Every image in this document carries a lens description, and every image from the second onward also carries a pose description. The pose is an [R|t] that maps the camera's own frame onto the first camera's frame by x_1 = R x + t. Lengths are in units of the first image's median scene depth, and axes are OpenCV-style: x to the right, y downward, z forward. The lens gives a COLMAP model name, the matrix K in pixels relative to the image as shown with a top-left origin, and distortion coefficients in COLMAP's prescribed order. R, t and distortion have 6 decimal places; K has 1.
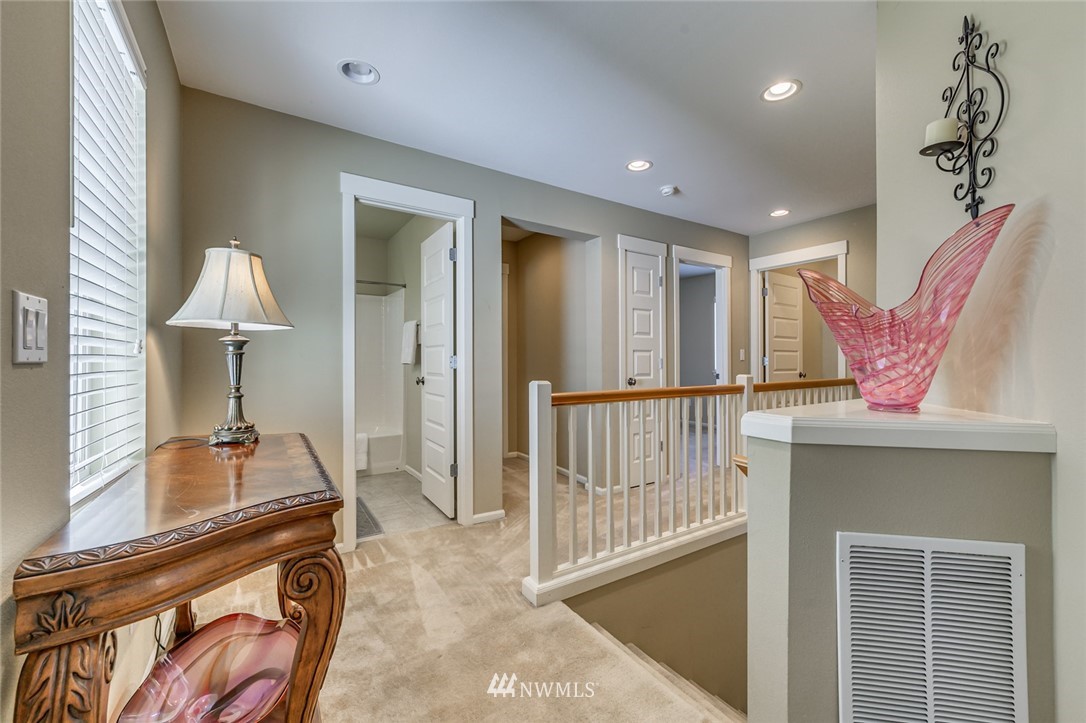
lens RADIAL K [[430.7, 0, 543.0], [0, 430.7, 361.5], [0, 0, 1]] dist [-0.000157, 0.000075]
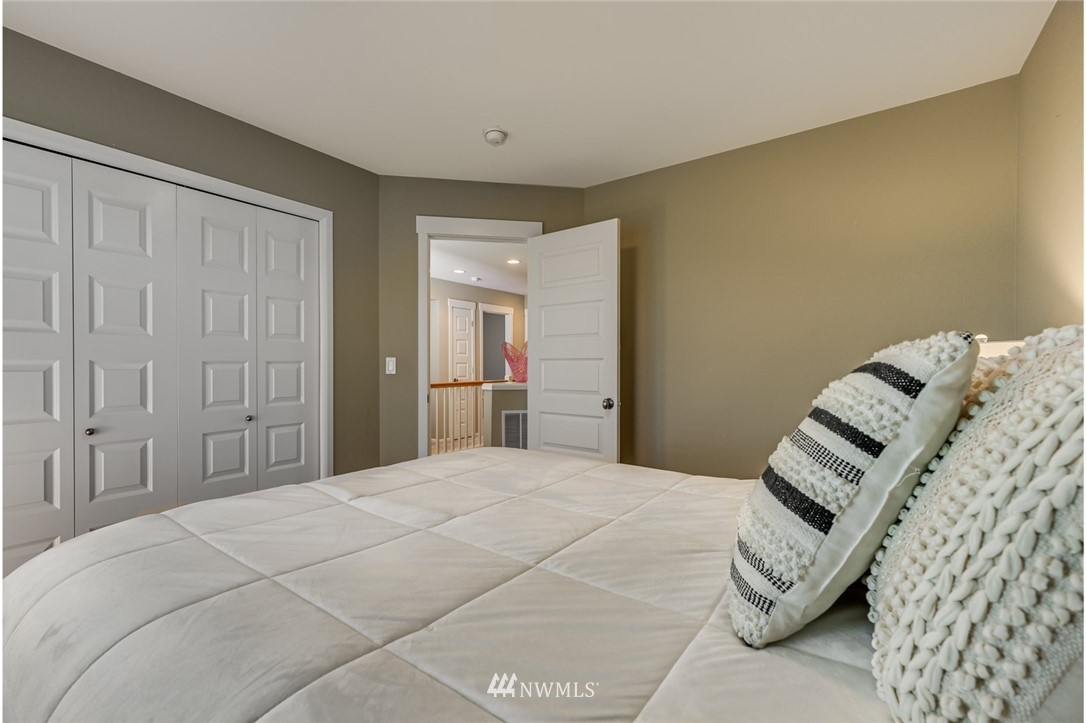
lens RADIAL K [[430.7, 0, 543.0], [0, 430.7, 361.5], [0, 0, 1]] dist [-0.000157, 0.000075]
pose [[0.924153, -0.000968, 0.382022, -0.151483], [0.003955, 0.999967, -0.007034, -0.015491], [-0.382002, 0.008012, 0.924127, -0.833588]]
